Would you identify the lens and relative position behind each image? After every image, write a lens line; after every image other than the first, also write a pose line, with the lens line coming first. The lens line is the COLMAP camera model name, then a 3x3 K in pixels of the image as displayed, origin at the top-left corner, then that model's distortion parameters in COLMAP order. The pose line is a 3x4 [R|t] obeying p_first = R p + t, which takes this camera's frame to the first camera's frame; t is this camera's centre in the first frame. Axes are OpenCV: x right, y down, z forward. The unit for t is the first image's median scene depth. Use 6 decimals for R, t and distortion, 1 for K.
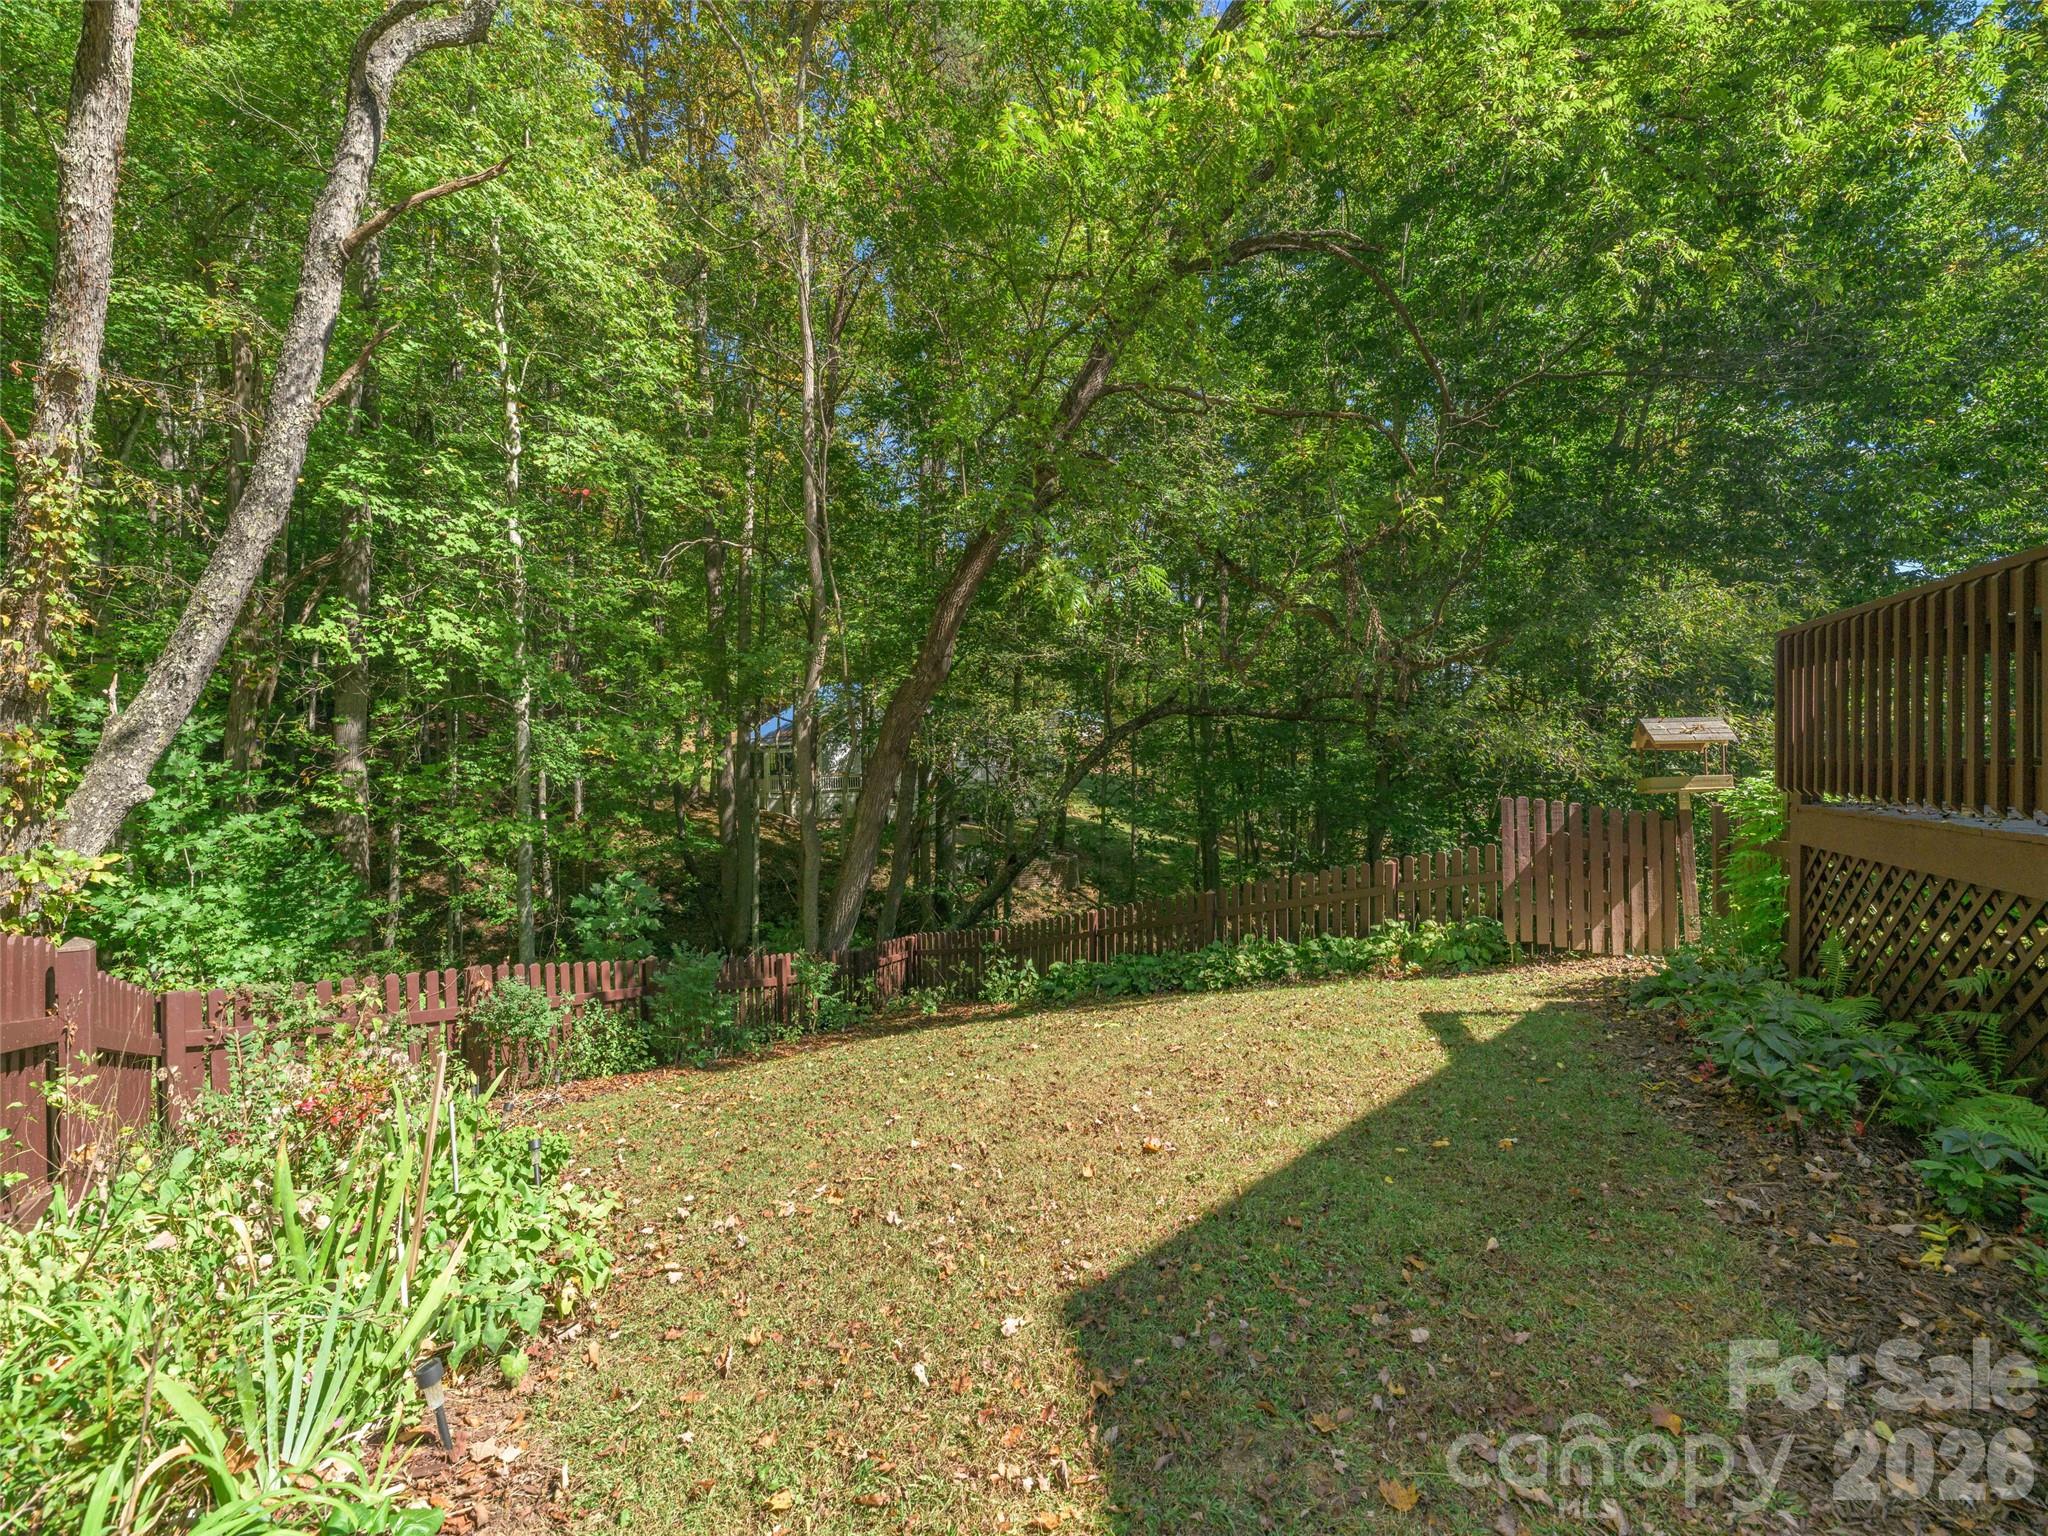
lens RADIAL K [[851.7, 0, 1024.0], [0, 851.7, 768.0], [0, 0, 1]] dist [-0.021312, 0.004503]
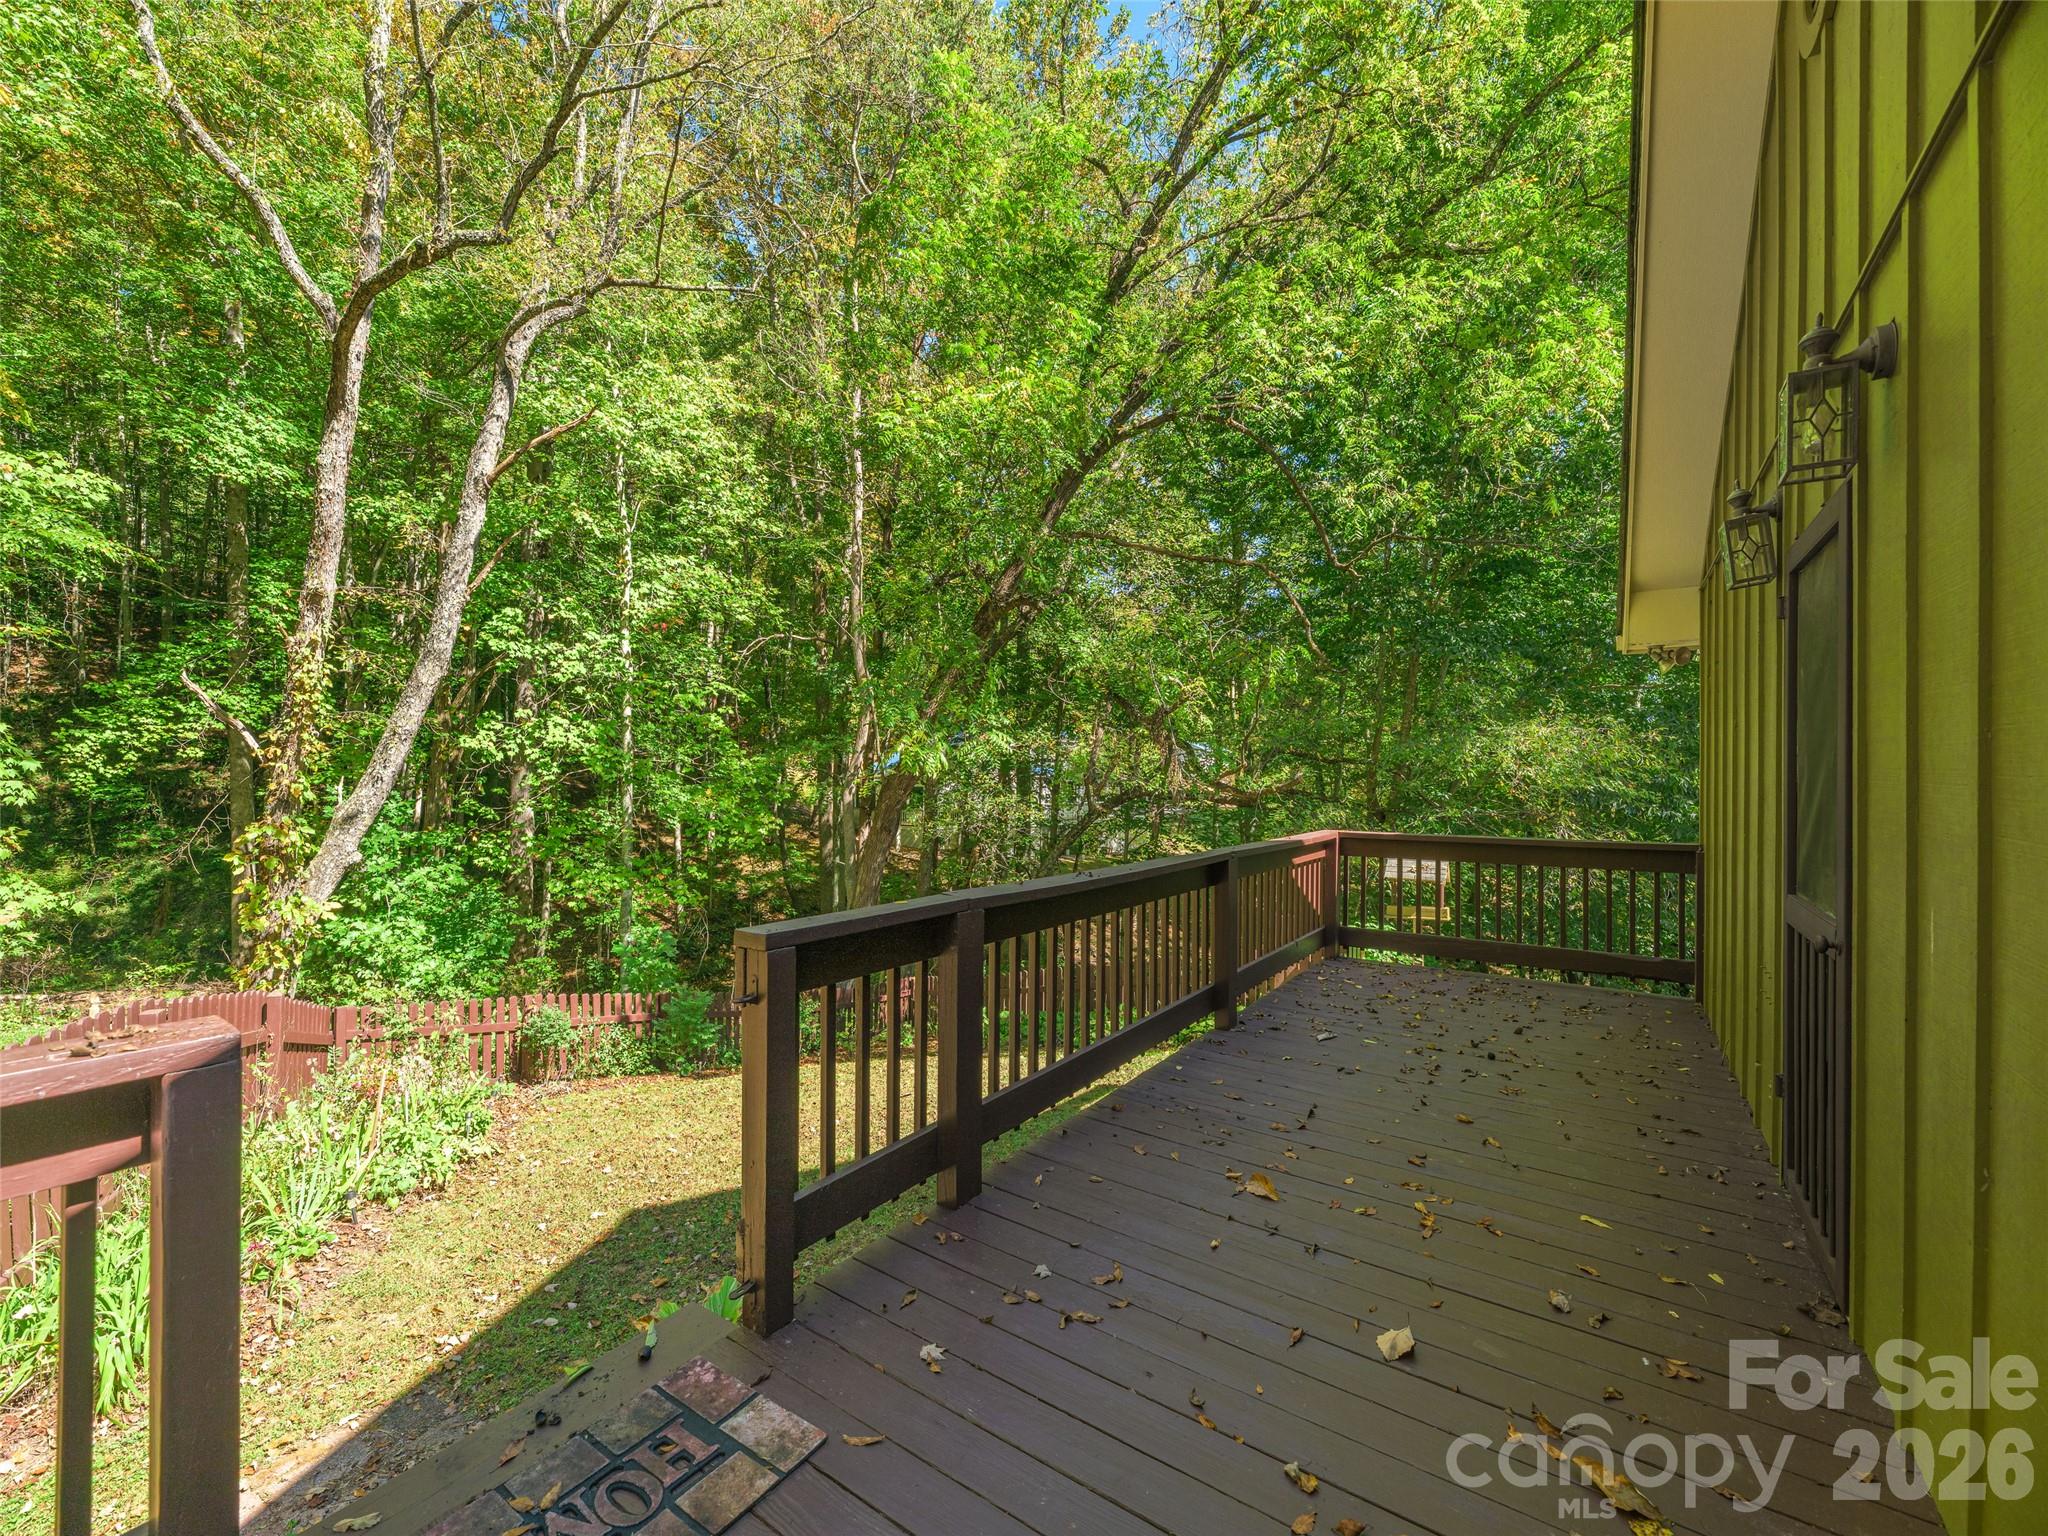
lens RADIAL K [[851.7, 0, 1024.0], [0, 851.7, 768.0], [0, 0, 1]] dist [-0.021312, 0.004503]
pose [[0.983060, 0.019663, -0.182226, 0.375226], [-0.023254, 0.999575, -0.017596, -0.127429], [0.181802, 0.021535, 0.983099, -0.251519]]
